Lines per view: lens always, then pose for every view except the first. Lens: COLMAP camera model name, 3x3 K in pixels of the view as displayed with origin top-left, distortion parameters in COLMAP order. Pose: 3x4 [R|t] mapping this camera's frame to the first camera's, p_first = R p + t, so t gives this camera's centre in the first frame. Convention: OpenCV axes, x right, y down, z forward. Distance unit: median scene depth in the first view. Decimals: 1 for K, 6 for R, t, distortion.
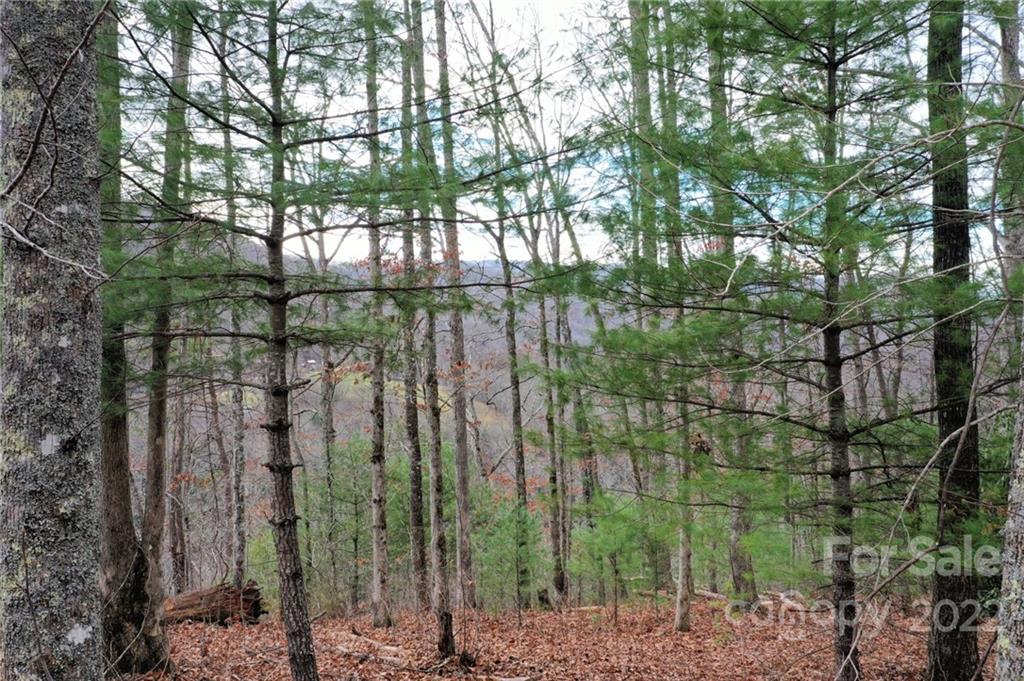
lens RADIAL K [[820.0, 0, 512.0], [0, 820.0, 340.5], [0, 0, 1]] dist [0.009118, 0.001660]
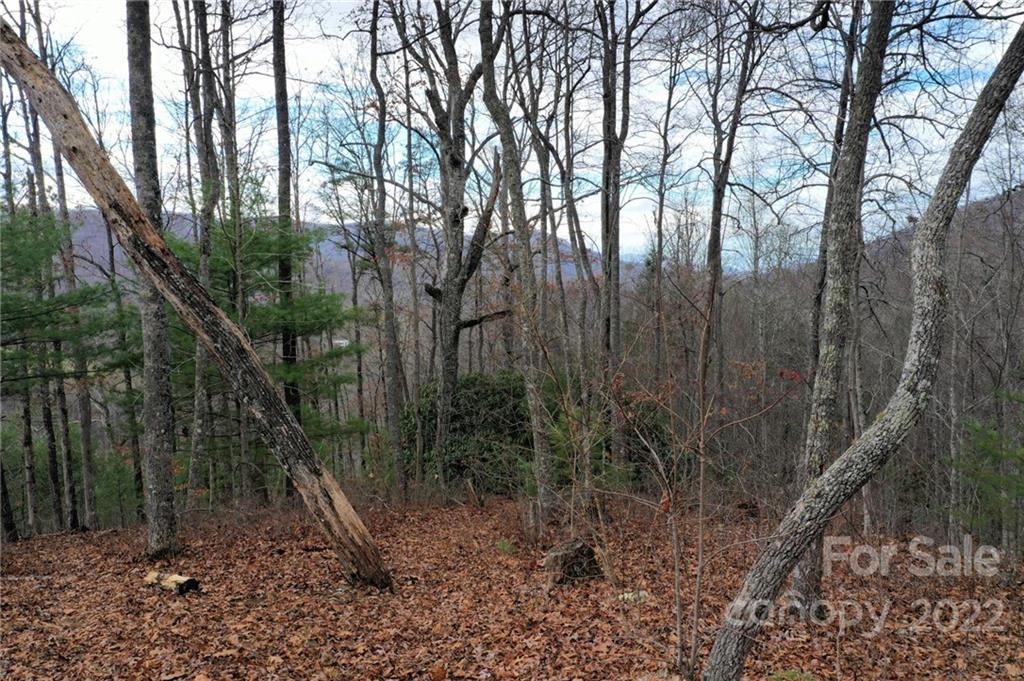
lens RADIAL K [[820.0, 0, 512.0], [0, 820.0, 340.5], [0, 0, 1]] dist [0.009118, 0.001660]
pose [[0.917855, -0.039231, 0.394973, 0.085758], [0.017852, 0.998177, 0.057661, -0.136399], [-0.396515, -0.045874, 0.916881, -0.869752]]
